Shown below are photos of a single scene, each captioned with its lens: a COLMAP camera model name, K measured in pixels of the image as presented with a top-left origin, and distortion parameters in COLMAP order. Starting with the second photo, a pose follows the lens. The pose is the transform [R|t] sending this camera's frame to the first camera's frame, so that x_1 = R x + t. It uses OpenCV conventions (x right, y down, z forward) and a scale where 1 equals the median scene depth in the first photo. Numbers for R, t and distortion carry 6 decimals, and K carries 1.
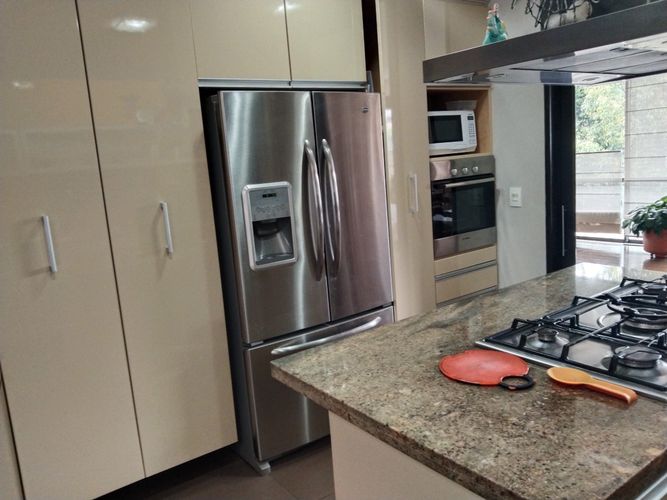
lens RADIAL K [[538.8, 0, 333.5], [0, 538.8, 250.0], [0, 0, 1]] dist [0.031689, -0.083560]
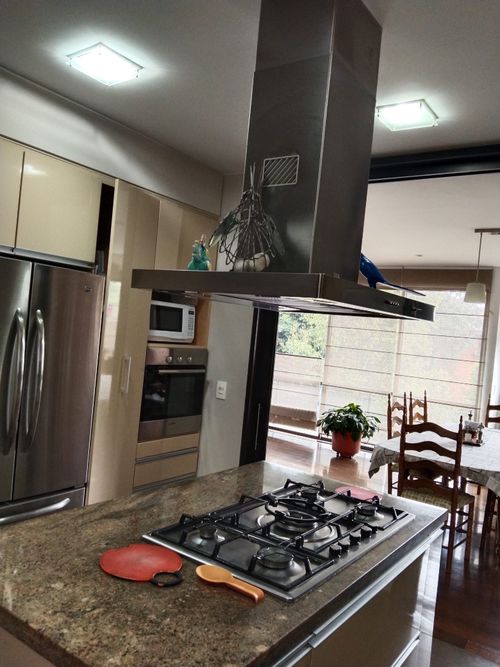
lens RADIAL K [[538.8, 0, 250.0], [0, 538.8, 333.5], [0, 0, 1]] dist [0.031689, -0.083560]
pose [[0.933958, 0.163553, 0.317763, 0.054245], [-0.110064, 0.977554, -0.179651, -0.043564], [-0.340013, 0.132812, 0.930995, -0.092554]]
